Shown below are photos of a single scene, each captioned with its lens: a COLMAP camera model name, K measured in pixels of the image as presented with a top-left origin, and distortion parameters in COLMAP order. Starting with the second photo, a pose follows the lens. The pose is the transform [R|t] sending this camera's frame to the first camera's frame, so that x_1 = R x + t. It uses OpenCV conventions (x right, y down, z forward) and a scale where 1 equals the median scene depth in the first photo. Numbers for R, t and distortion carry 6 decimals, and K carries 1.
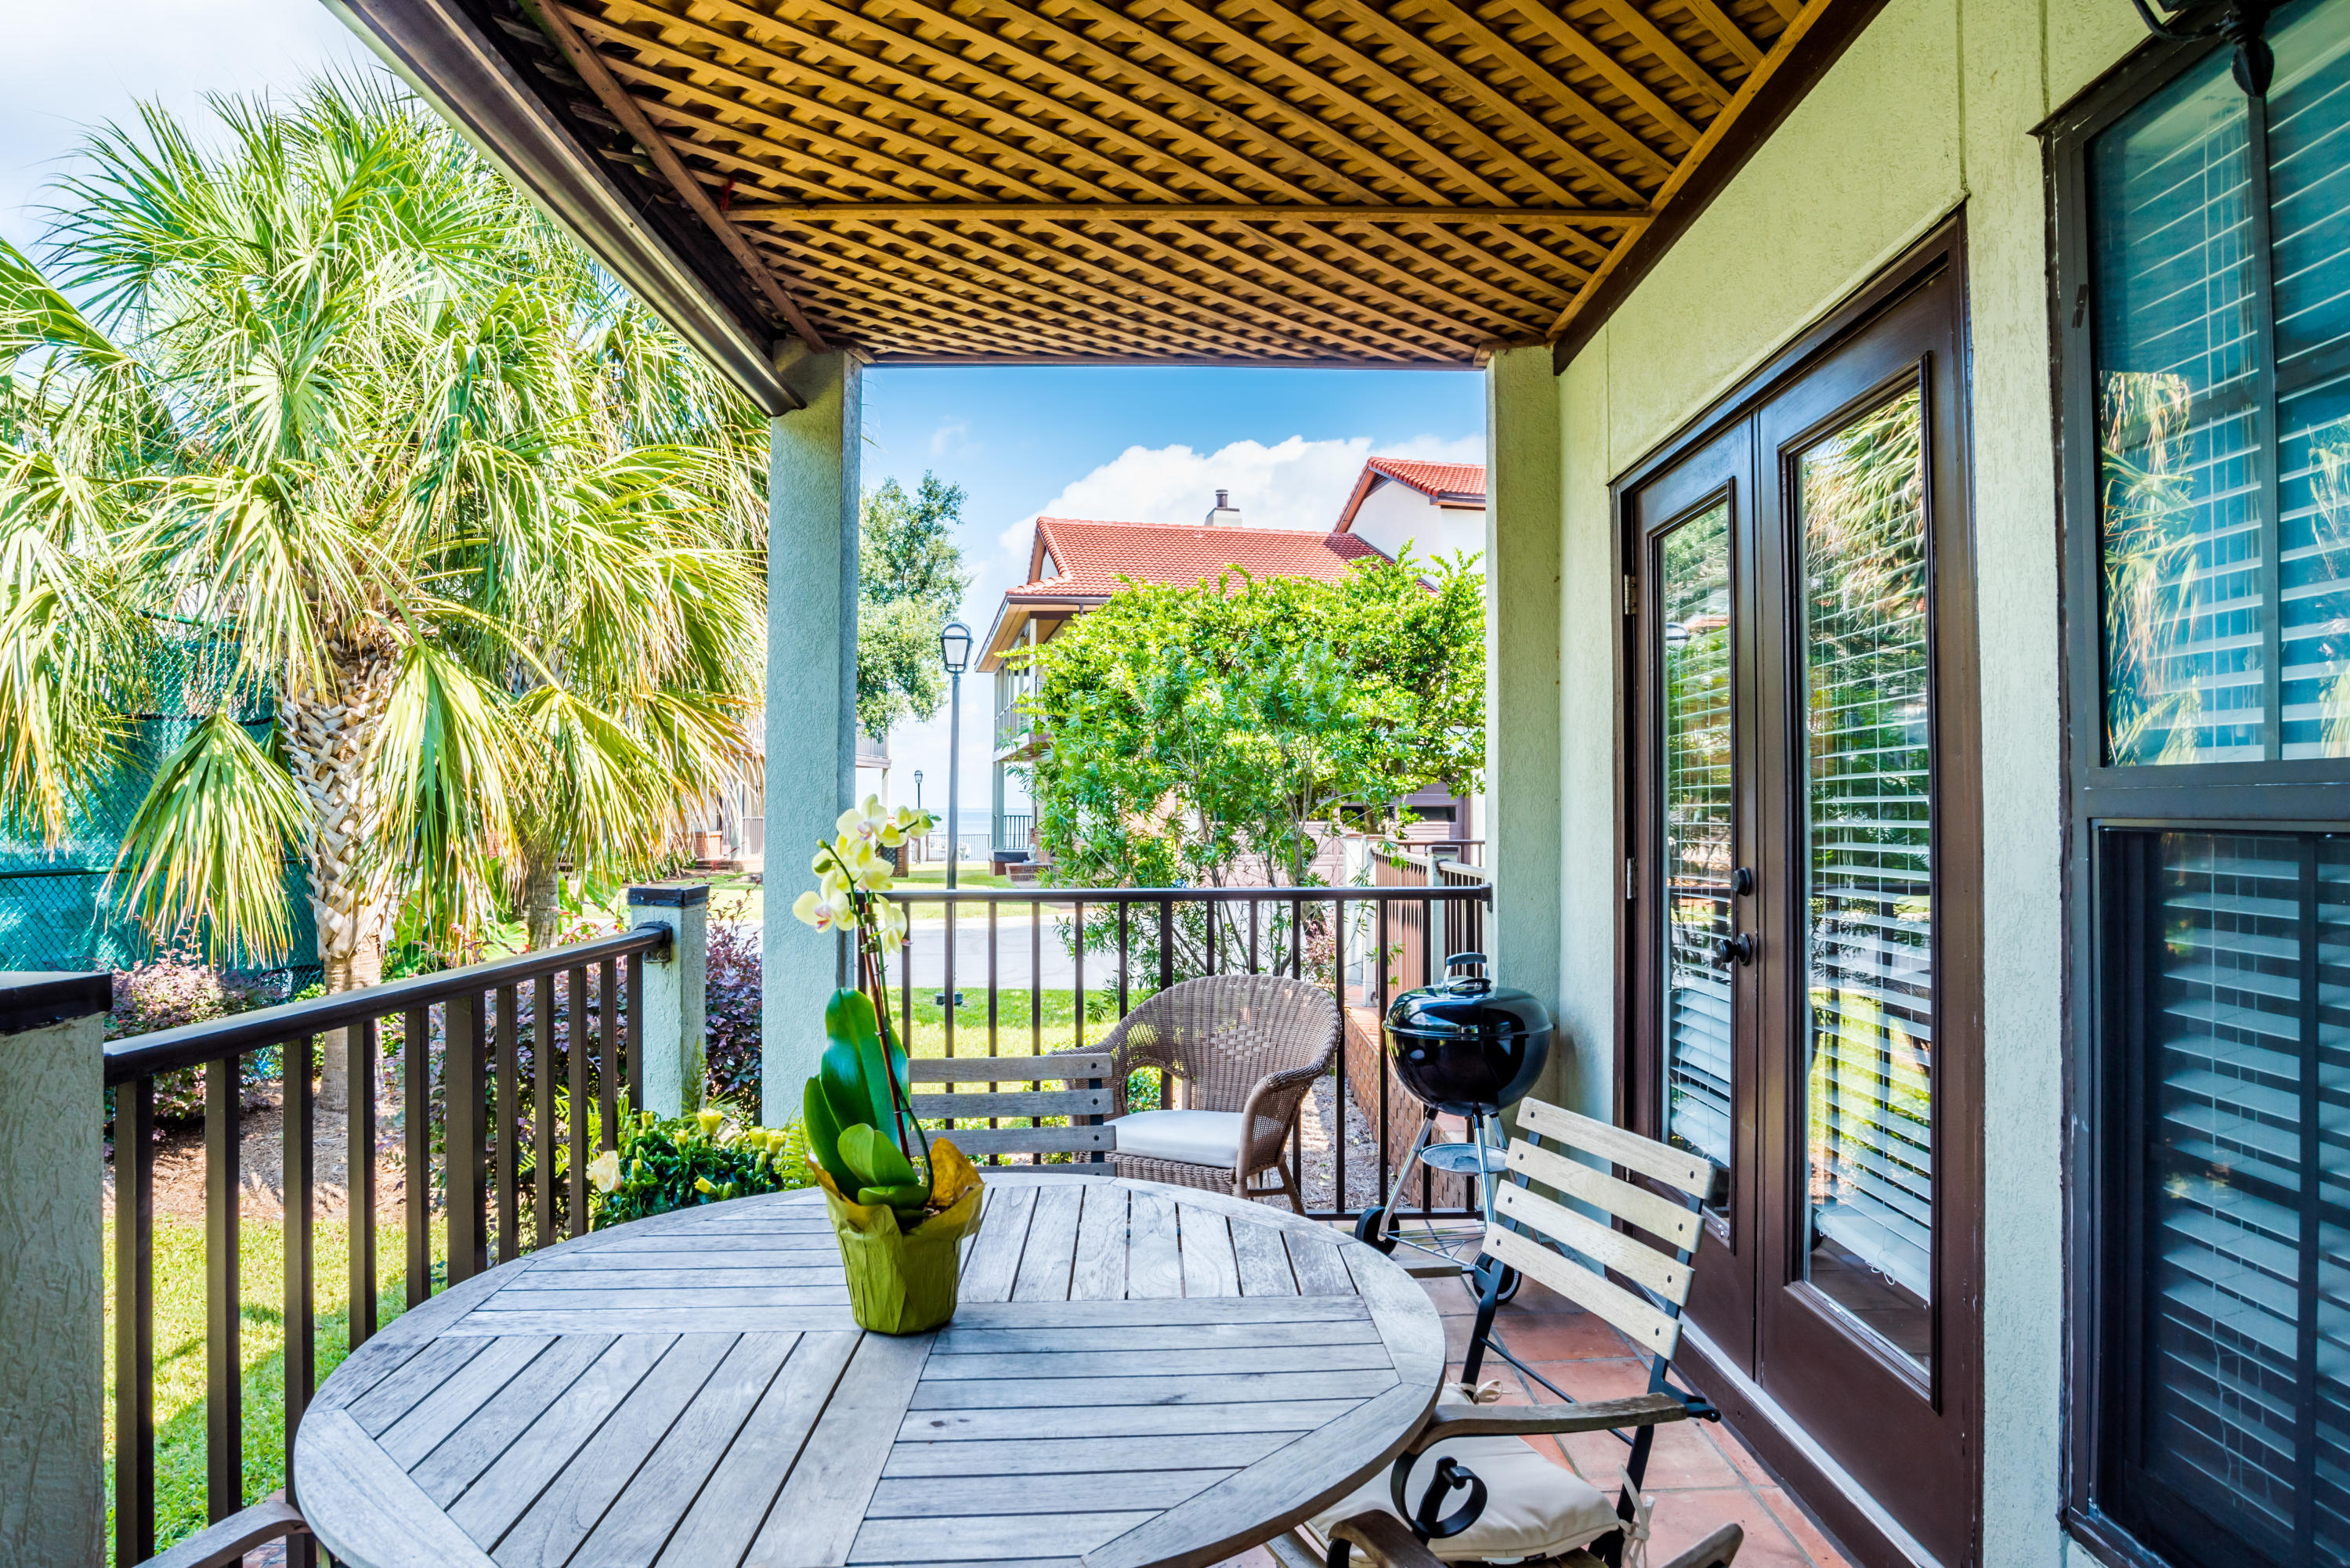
lens RADIAL K [[1326.8, 0, 1175.0], [0, 1326.8, 784.0], [0, 0, 1]] dist [-0.084556, 0.041940]
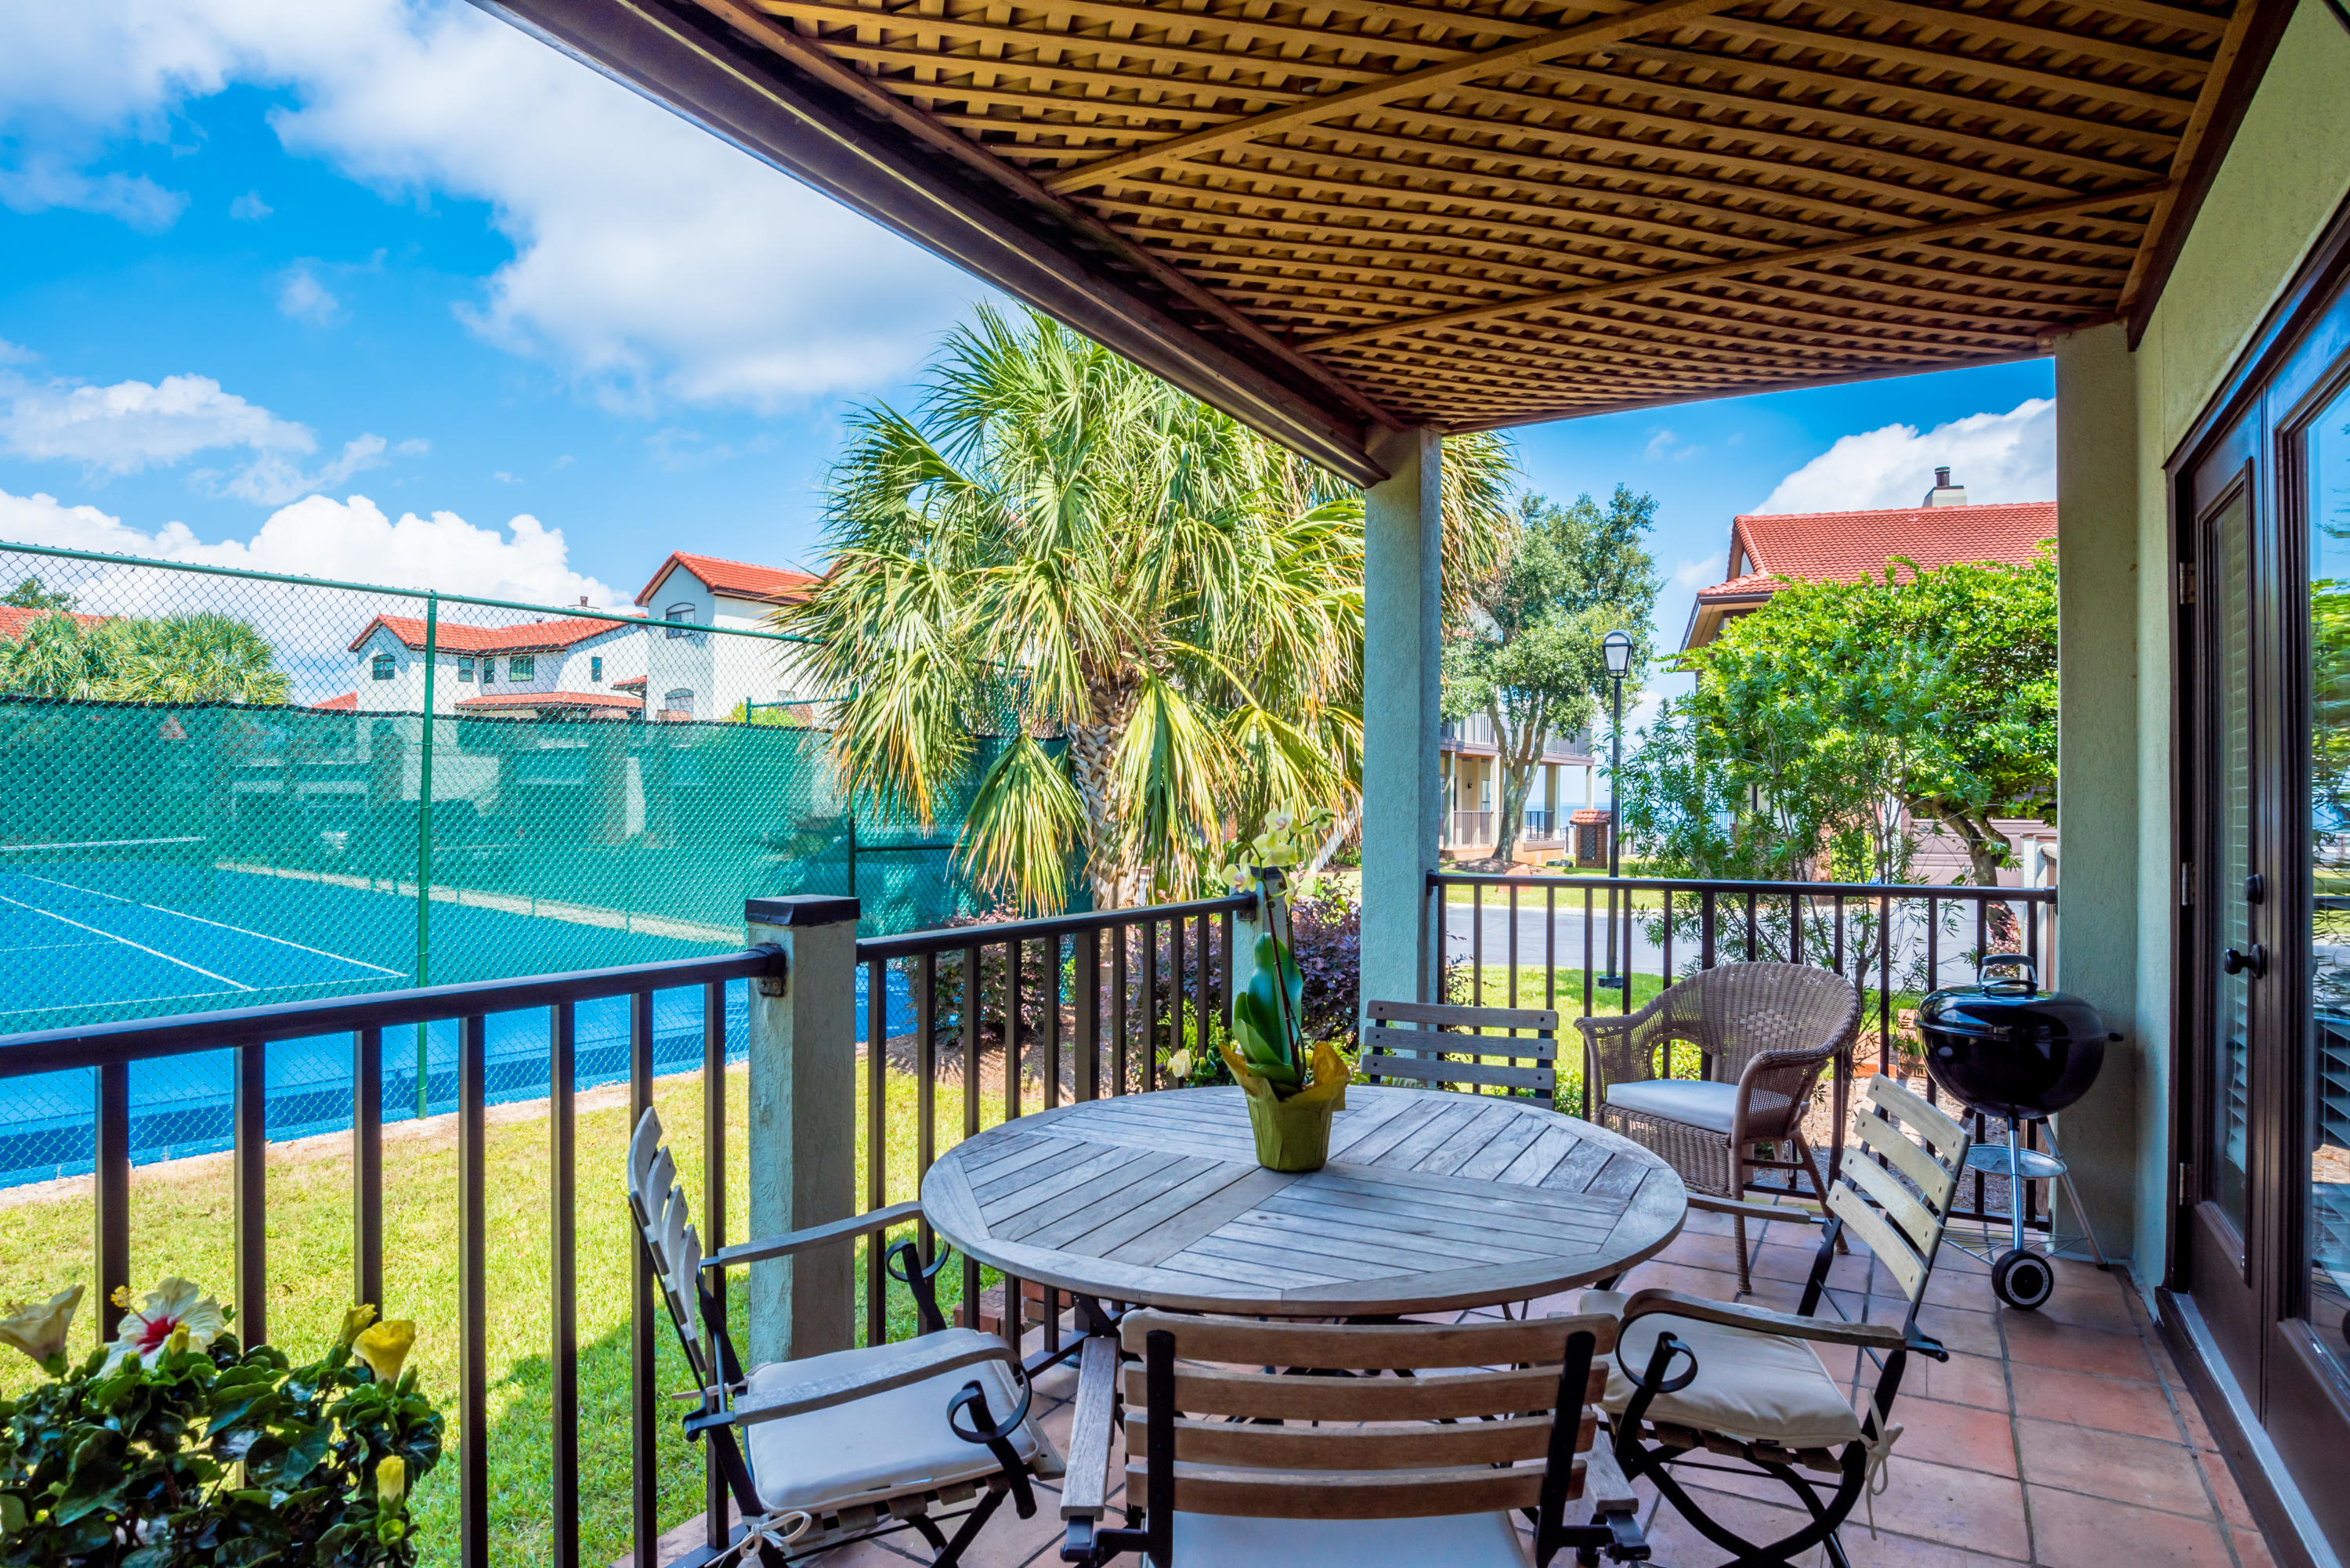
lens RADIAL K [[1255.4, 0, 1234.4], [0, 1255.4, 771.8], [0, 0, 1]] dist [-0.046787, 0.001425]
pose [[0.869854, -0.007377, -0.493254, 0.133865], [0.004400, 0.999964, -0.007196, -0.003943], [0.493290, 0.004089, 0.869856, -0.073428]]
